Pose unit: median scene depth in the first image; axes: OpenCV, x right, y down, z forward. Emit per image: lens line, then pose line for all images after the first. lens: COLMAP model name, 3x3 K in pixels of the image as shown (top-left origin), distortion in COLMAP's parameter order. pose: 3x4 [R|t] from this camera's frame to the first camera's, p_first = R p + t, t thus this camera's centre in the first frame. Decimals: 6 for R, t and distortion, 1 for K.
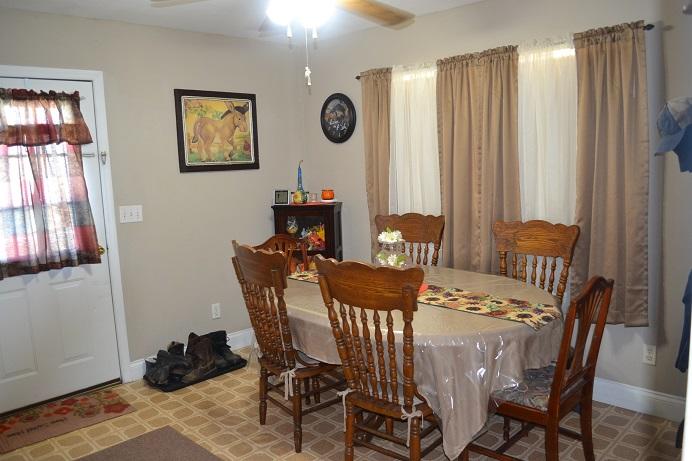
lens RADIAL K [[554.2, 0, 345.2], [0, 554.2, 230.5], [0, 0, 1]] dist [-0.078803, 0.008020]
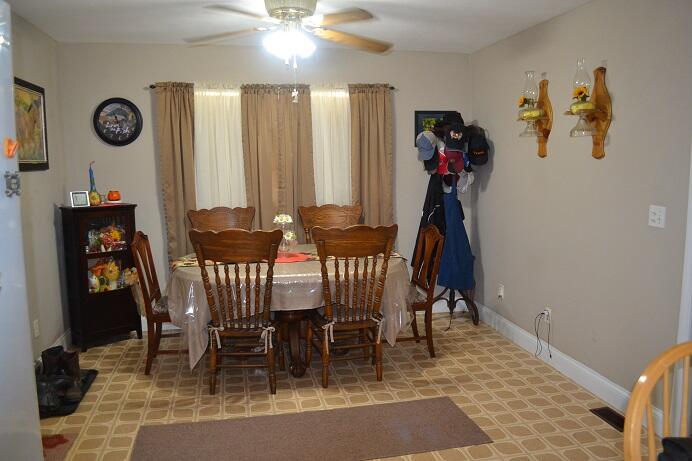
lens RADIAL K [[554.2, 0, 344.9], [0, 554.2, 228.2], [0, 0, 1]] dist [-0.078803, 0.008020]
pose [[0.556901, -0.068152, 0.827778, -0.759910], [0.095084, 0.995307, 0.017976, 0.019854], [-0.825118, 0.068698, 0.560767, 0.111414]]
